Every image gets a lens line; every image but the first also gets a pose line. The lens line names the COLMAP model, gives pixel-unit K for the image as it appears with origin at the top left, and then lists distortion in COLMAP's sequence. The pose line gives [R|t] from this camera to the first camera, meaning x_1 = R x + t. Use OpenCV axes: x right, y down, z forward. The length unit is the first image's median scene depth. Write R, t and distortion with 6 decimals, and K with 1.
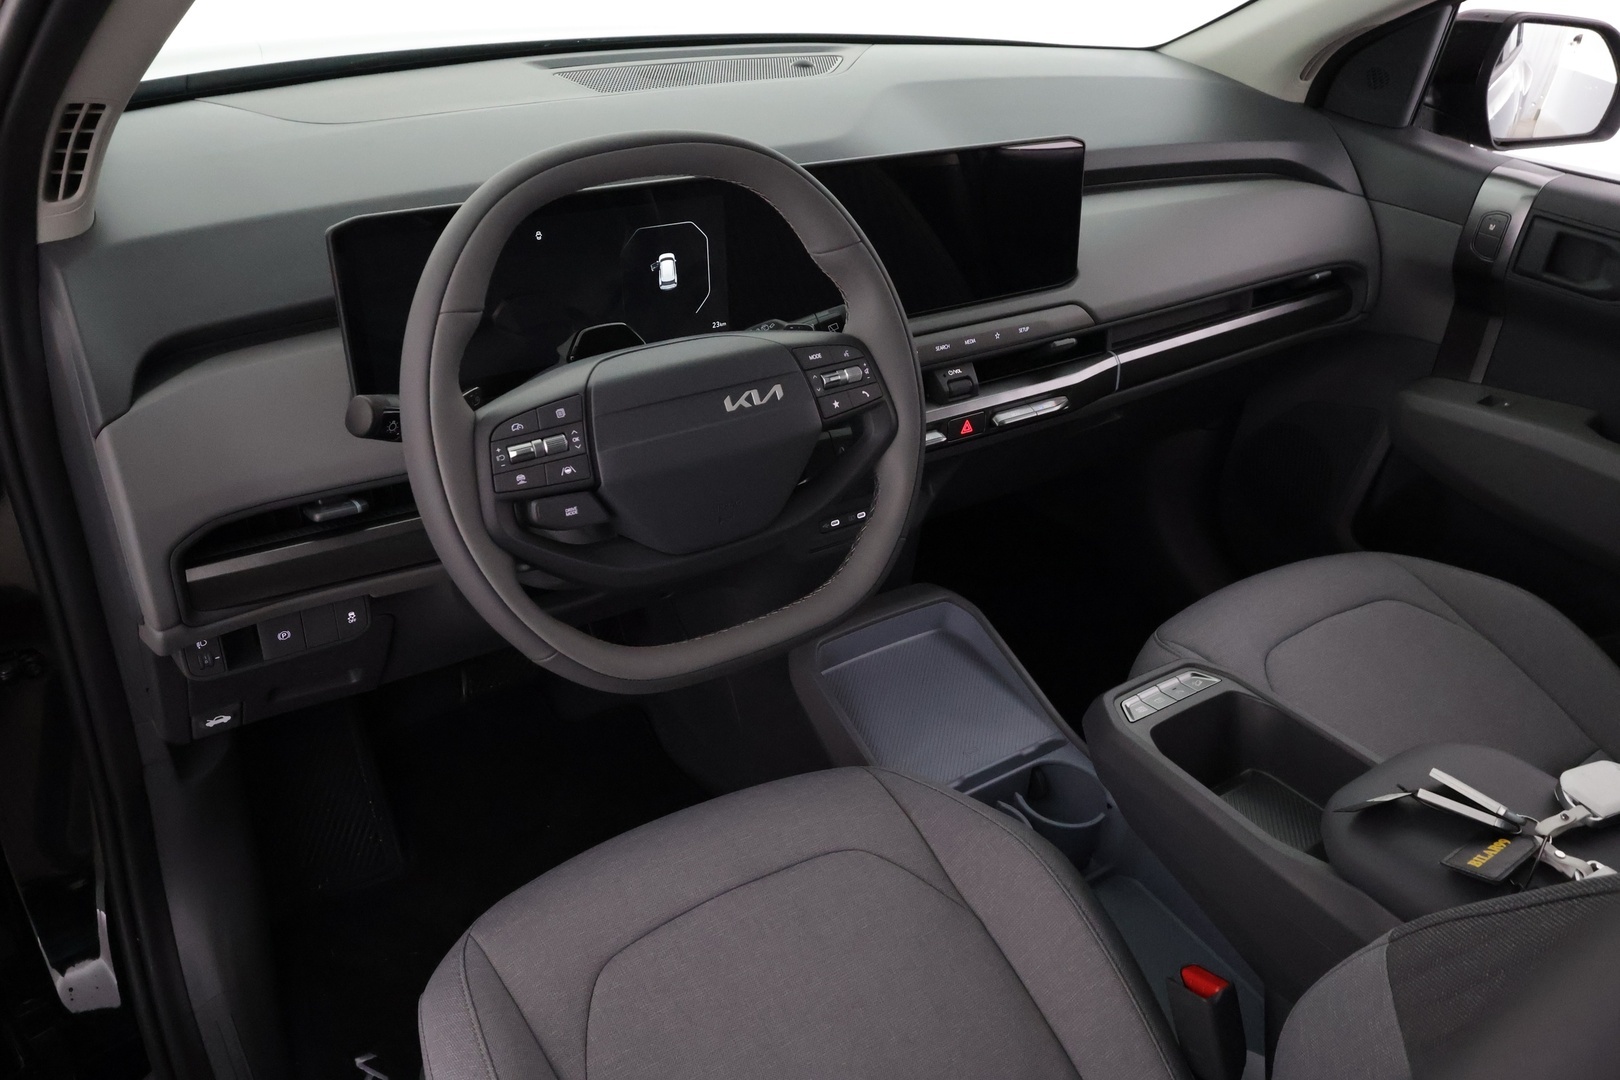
lens RADIAL K [[1274.9, 0, 809.5], [0, 1274.9, 544.3], [0, 0, 1]] dist [0.003535, -0.002783]
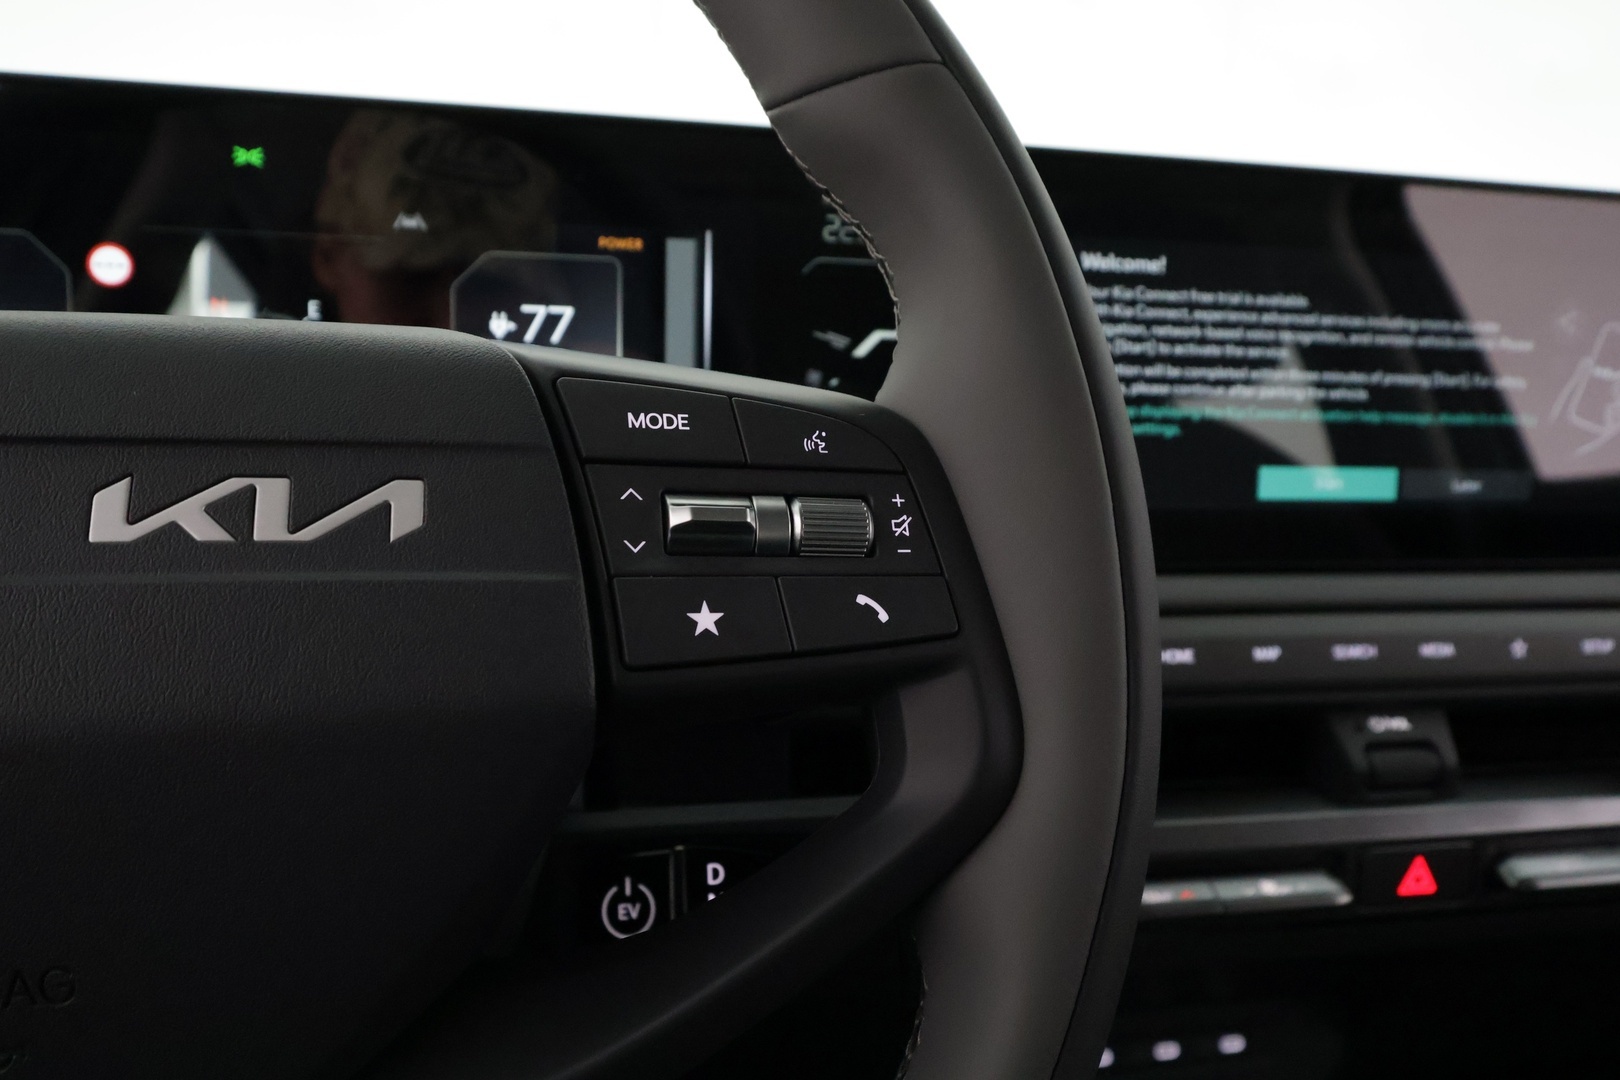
lens RADIAL K [[1274.9, 0, 810.8], [0, 1274.9, 532.8], [0, 0, 1]] dist [0.003535, -0.002783]
pose [[0.927046, 0.067422, -0.368836, 0.117194], [-0.185317, 0.937542, -0.294402, -0.057785], [0.325950, 0.341276, 0.881639, 0.762848]]
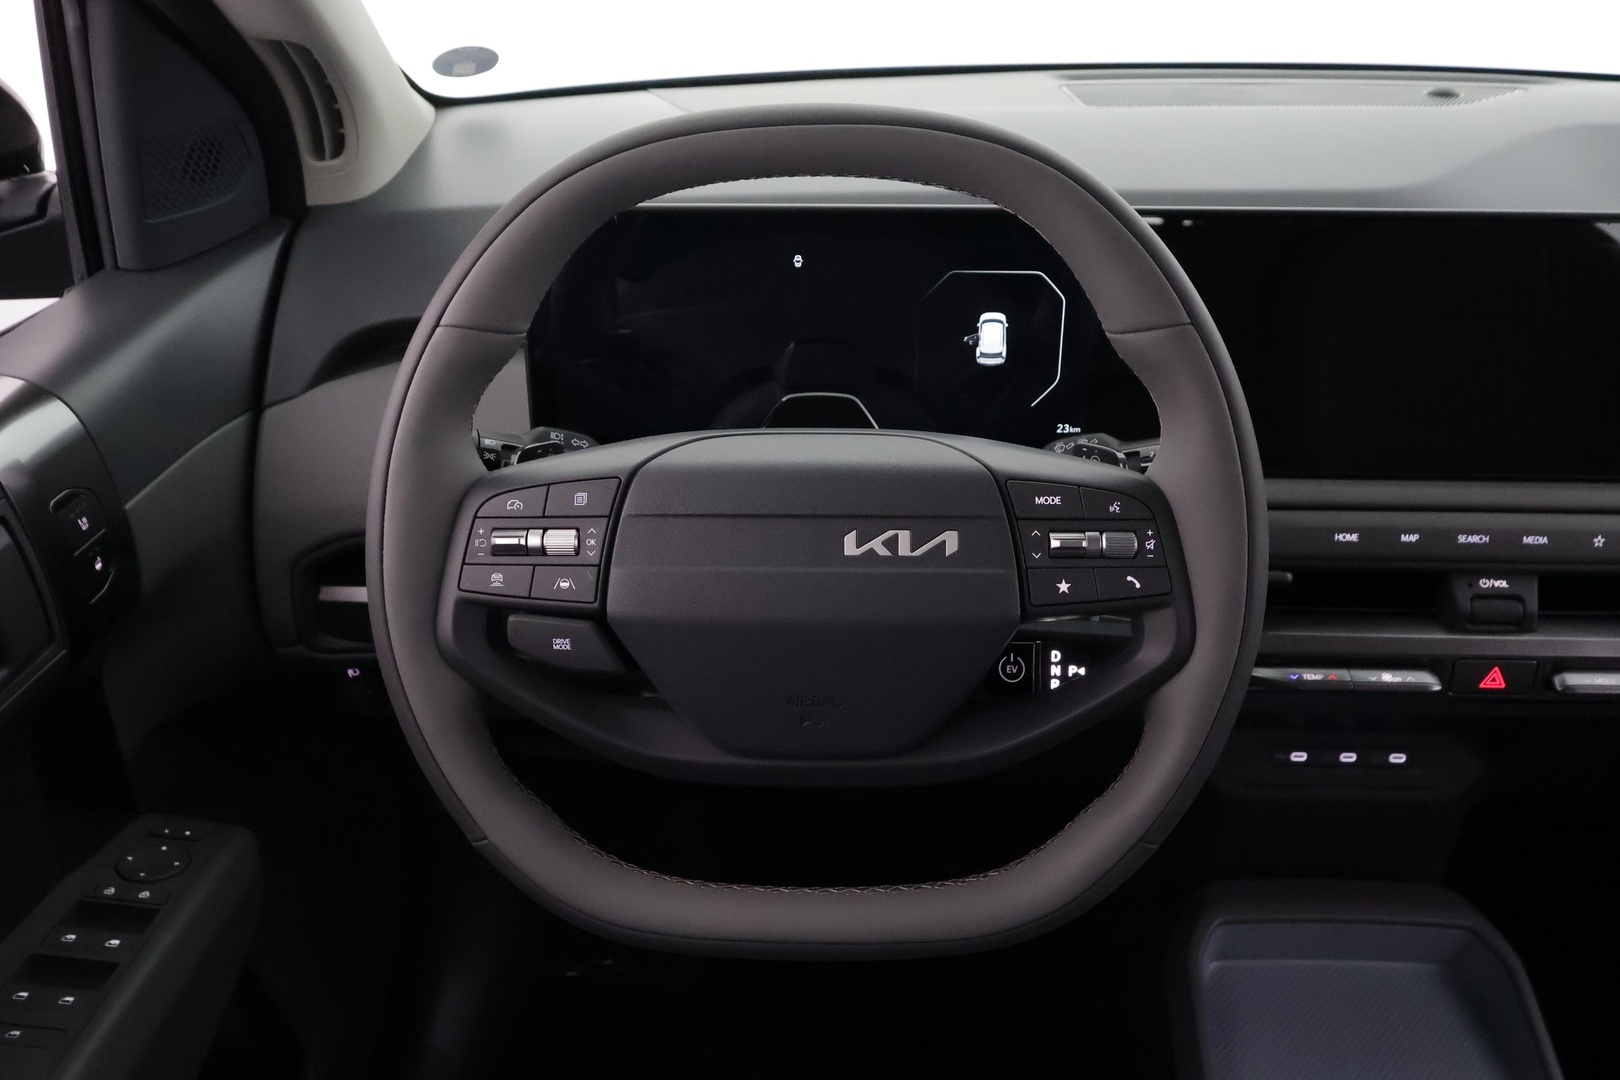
lens RADIAL K [[1274.9, 0, 810.3], [0, 1274.9, 530.7], [0, 0, 1]] dist [0.003535, -0.002783]
pose [[0.804771, 0.223750, -0.549800, 0.231735], [-0.261648, 0.965114, 0.009781, -0.105339], [0.532808, 0.135983, 0.835239, 0.428863]]
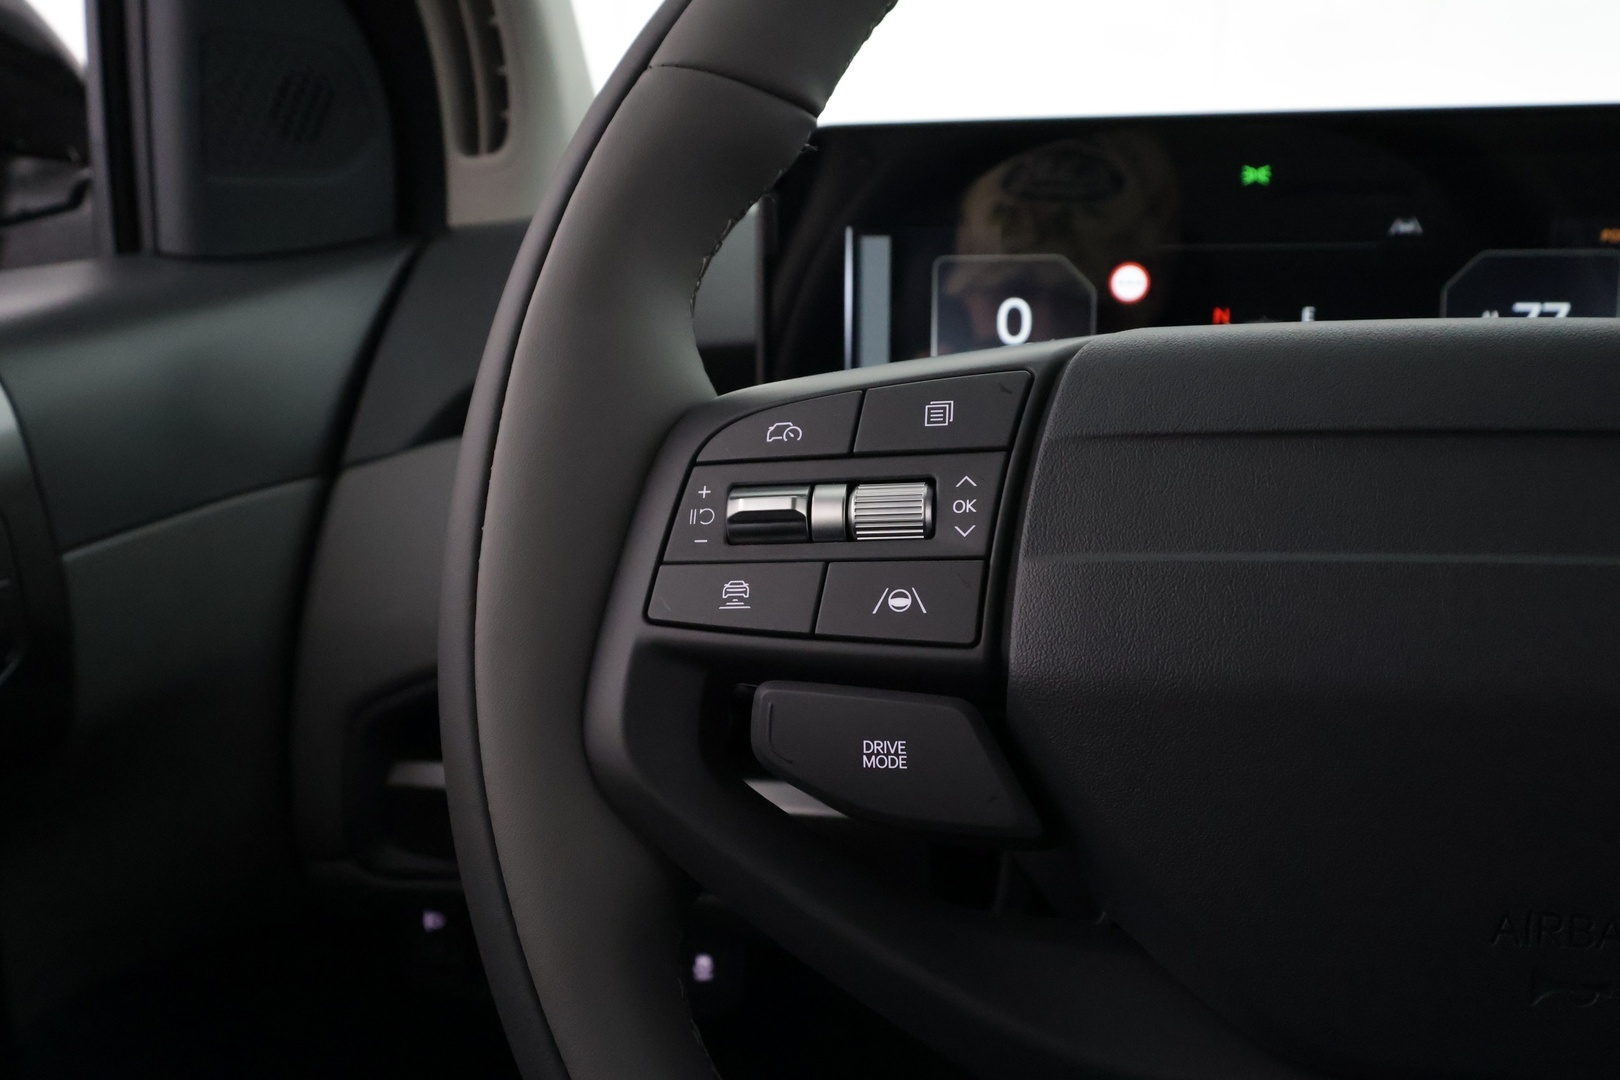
lens RADIAL K [[1274.9, 0, 816.0], [0, 1274.9, 533.8], [0, 0, 1]] dist [0.003535, -0.002783]
pose [[0.736514, 0.083554, -0.671242, -0.016432], [-0.298318, 0.930745, -0.211471, -0.006565], [0.607085, 0.355995, 0.710433, 0.666131]]
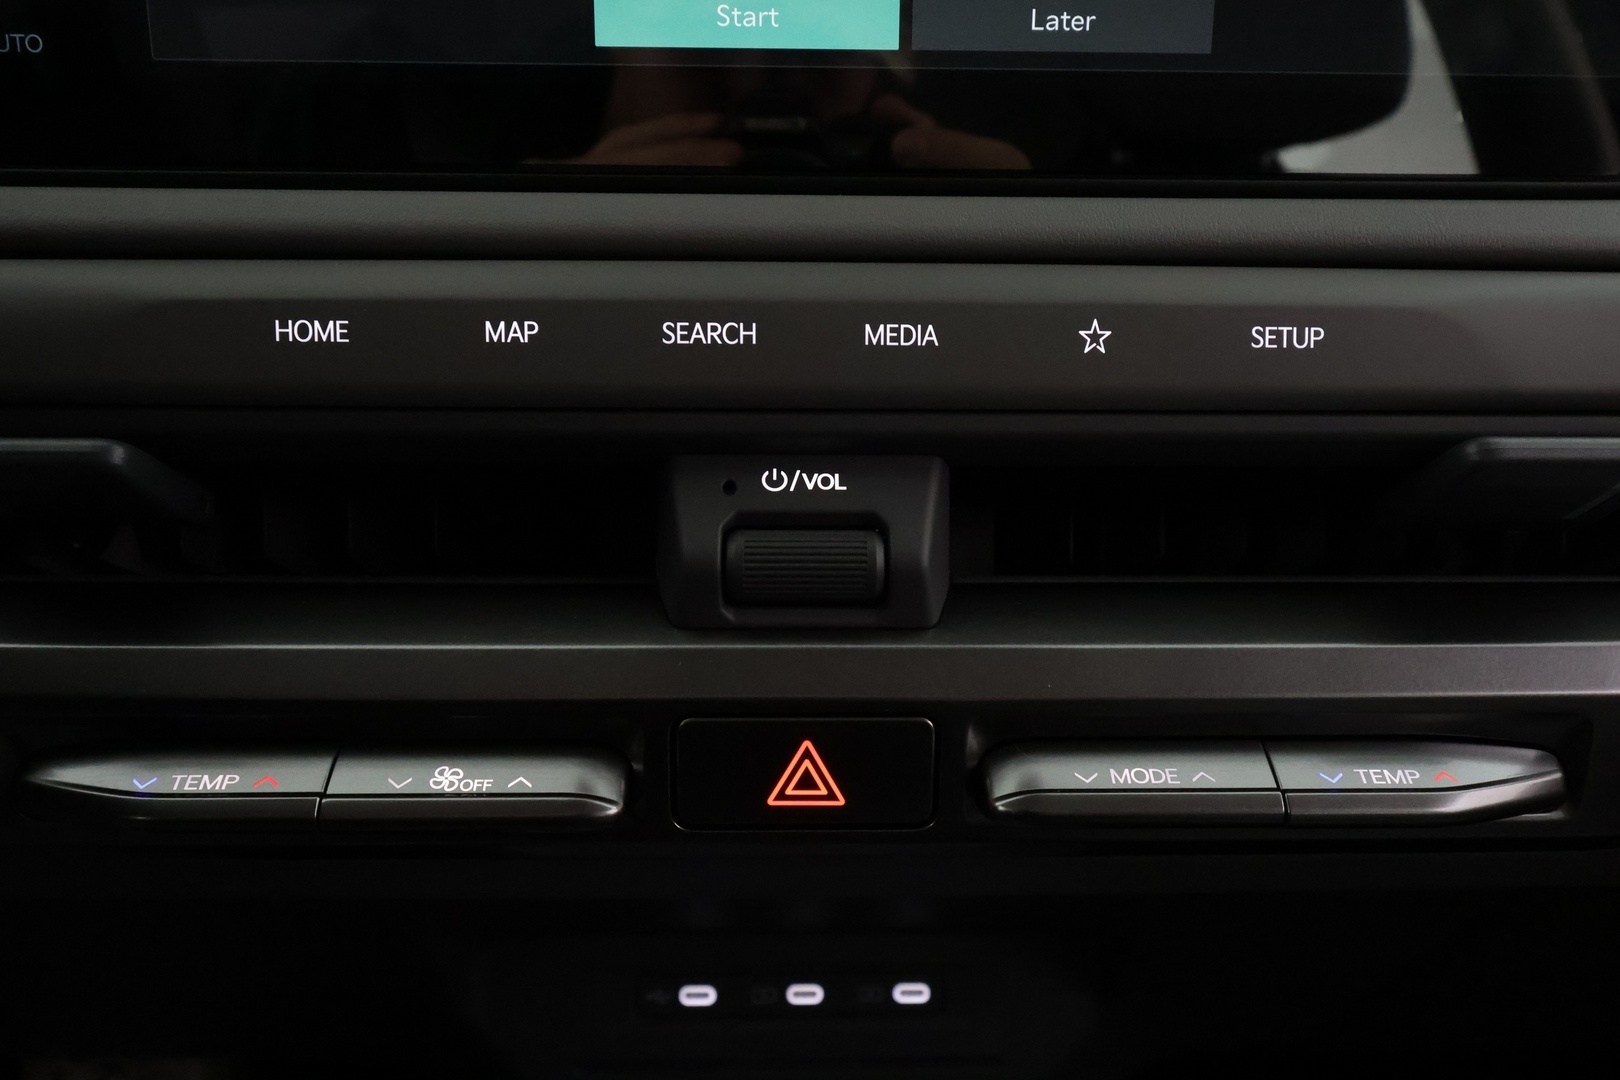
lens RADIAL K [[1274.9, 0, 801.6], [0, 1274.9, 537.3], [0, 0, 1]] dist [0.003535, -0.002783]
pose [[0.830792, 0.138256, -0.539138, 0.284095], [-0.245521, 0.960353, -0.132067, -0.131150], [0.499504, 0.242090, 0.831798, 1.088661]]
